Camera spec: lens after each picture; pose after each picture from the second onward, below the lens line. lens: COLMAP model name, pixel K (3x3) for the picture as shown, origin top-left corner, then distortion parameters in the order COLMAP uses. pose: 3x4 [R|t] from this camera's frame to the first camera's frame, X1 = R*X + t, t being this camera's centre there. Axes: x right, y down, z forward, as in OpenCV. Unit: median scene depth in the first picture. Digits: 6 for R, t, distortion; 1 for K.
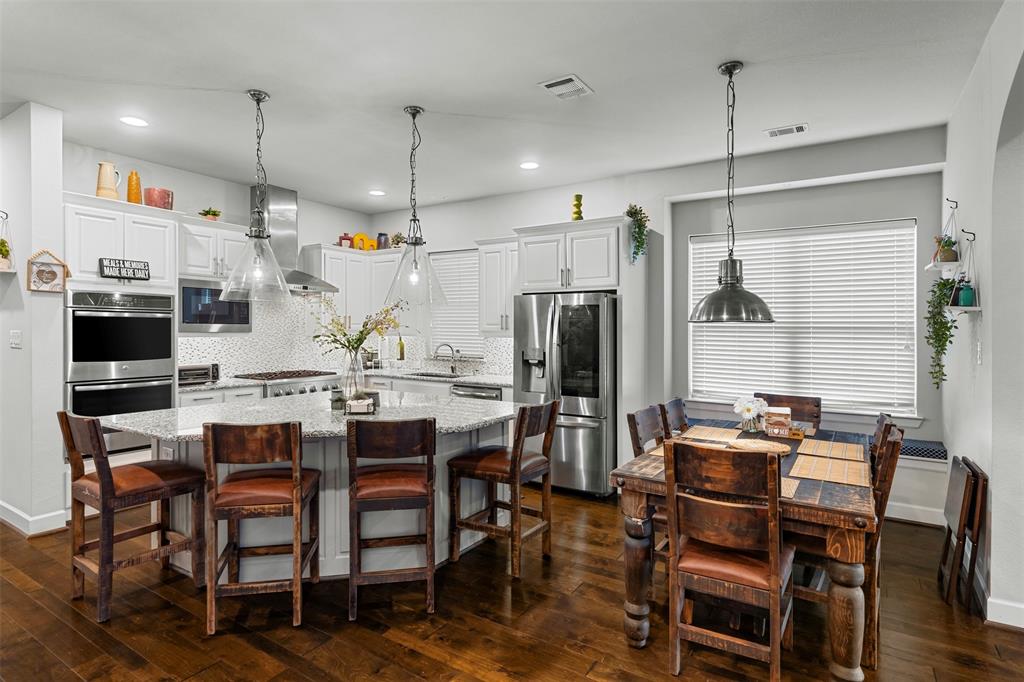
lens RADIAL K [[534.6, 0, 511.4], [0, 534.6, 337.5], [0, 0, 1]] dist [0.003571, 0.000028]
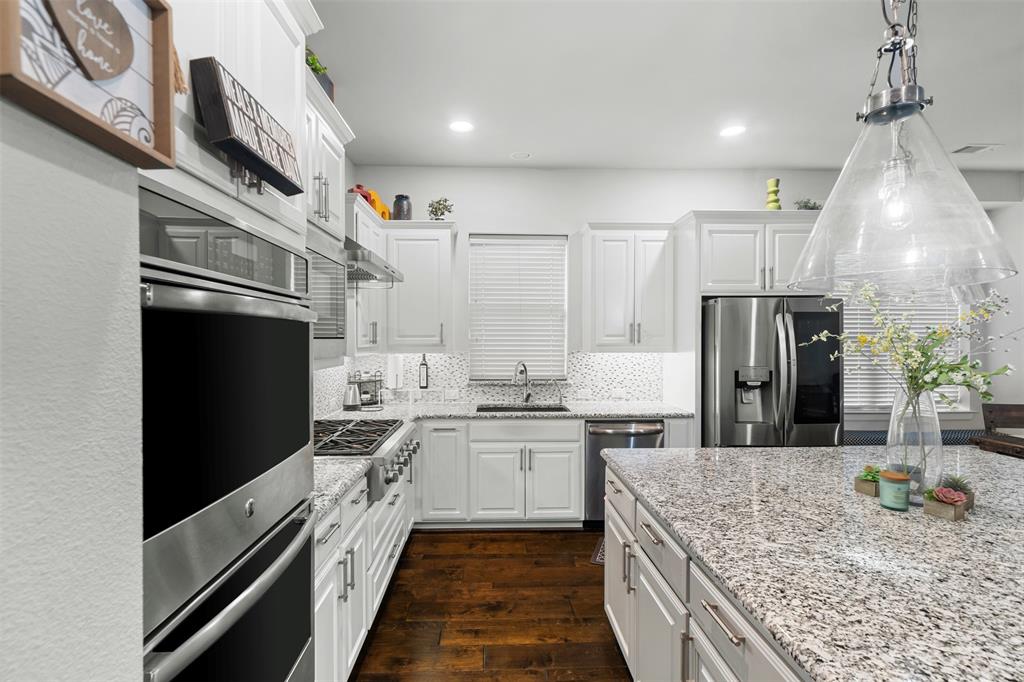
lens RADIAL K [[472.9, 0, 506.6], [0, 472.9, 341.4], [0, 0, 1]] dist [0.000423, 0.000639]
pose [[0.828704, -0.011773, 0.559564, -0.576193], [0.015817, 0.999872, -0.002388, -0.018270], [-0.559464, 0.010830, 0.828784, 0.566029]]
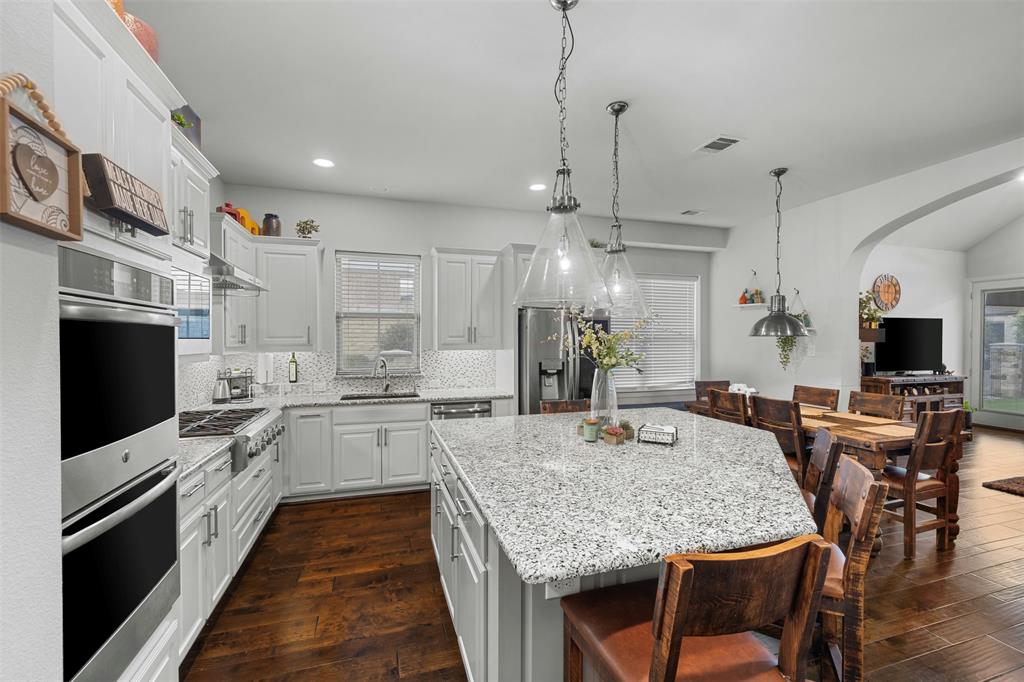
lens RADIAL K [[426.3, 0, 508.7], [0, 426.3, 341.3], [0, 0, 1]] dist [-0.001210, 0.000245]
pose [[0.654145, -0.012791, 0.756261, -0.596841], [0.019572, 0.999808, -0.000019, -0.015368], [-0.756116, 0.014813, 0.654270, 0.452133]]
